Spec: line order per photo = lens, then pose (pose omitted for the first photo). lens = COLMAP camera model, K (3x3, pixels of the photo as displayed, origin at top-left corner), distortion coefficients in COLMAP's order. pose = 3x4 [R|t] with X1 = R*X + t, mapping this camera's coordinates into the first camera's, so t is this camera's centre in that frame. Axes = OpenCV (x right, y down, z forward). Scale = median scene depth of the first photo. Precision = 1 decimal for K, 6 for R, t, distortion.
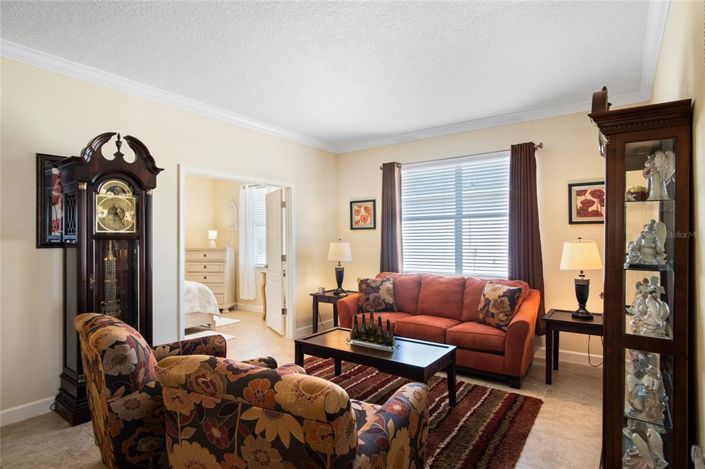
lens RADIAL K [[379.4, 0, 349.9], [0, 379.4, 233.5], [0, 0, 1]] dist [-0.006582, -0.000475]
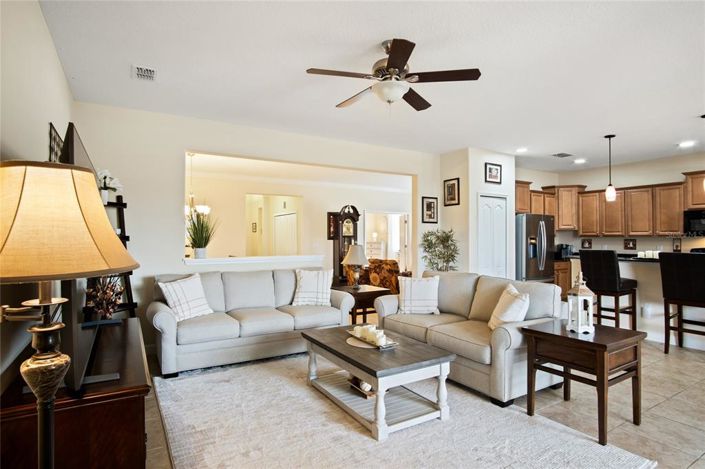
lens RADIAL K [[379.4, 0, 352.6], [0, 379.4, 233.3], [0, 0, 1]] dist [-0.006582, -0.000475]
pose [[0.921864, 0.002137, -0.387507, 0.689060], [-0.001081, 0.999995, 0.002941, -0.029606], [0.387511, -0.002293, 0.921862, -2.013686]]
